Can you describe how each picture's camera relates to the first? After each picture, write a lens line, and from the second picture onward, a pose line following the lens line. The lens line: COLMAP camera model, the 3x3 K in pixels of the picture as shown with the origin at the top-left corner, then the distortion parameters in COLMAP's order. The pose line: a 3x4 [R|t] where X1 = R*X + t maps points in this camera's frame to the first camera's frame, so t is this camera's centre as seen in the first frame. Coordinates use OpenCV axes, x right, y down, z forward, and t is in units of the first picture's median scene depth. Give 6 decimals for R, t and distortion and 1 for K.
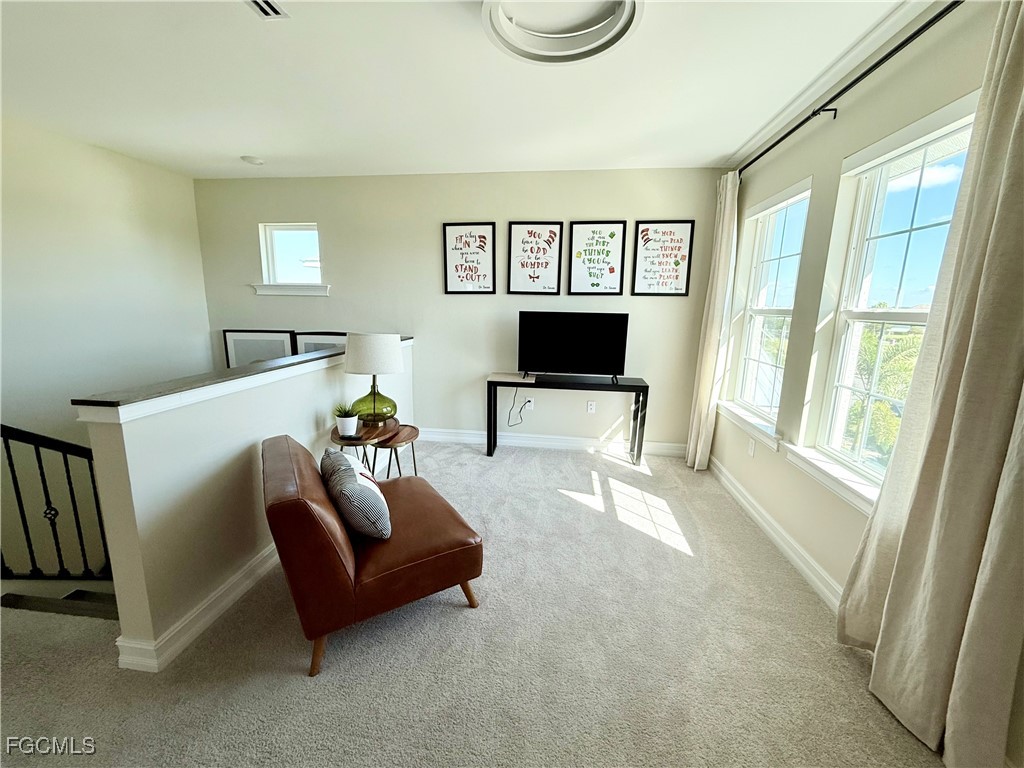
lens RADIAL K [[408.5, 0, 513.9], [0, 408.5, 383.6], [0, 0, 1]] dist [-0.001638, -0.000002]
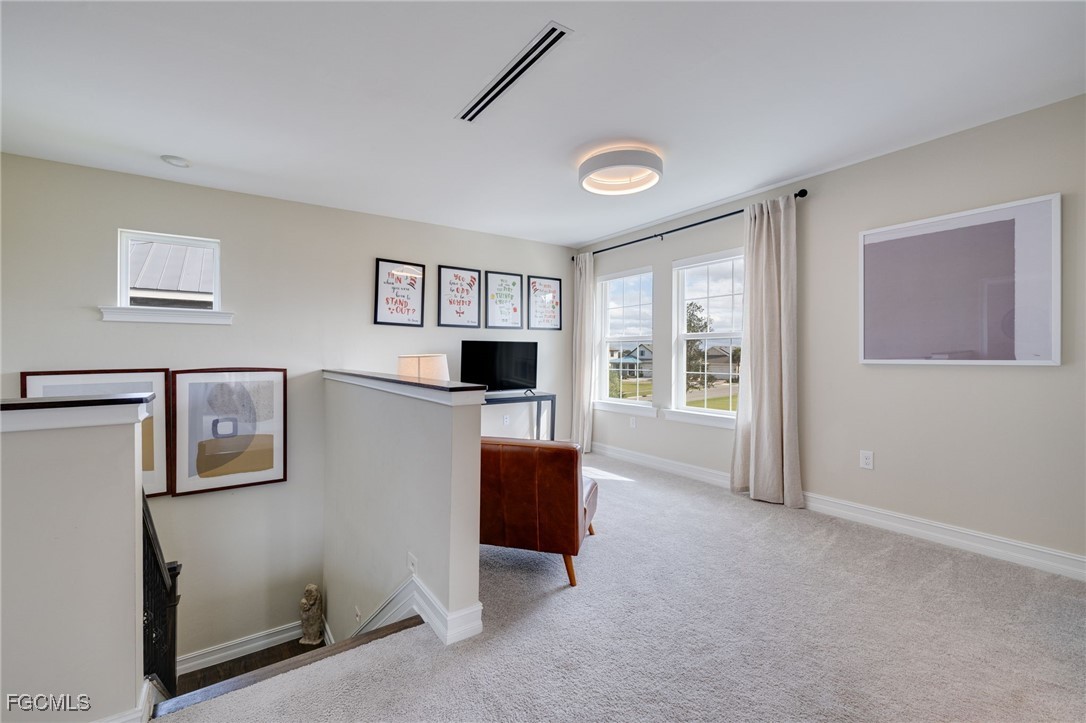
lens RADIAL K [[449.9, 0, 543.5], [0, 449.9, 355.3], [0, 0, 1]] dist [0.000232, -0.000121]
pose [[0.743043, -0.023636, 0.668826, -0.646868], [0.140987, 0.982477, -0.121912, 0.050479], [-0.654225, 0.184882, 0.733355, -0.079034]]
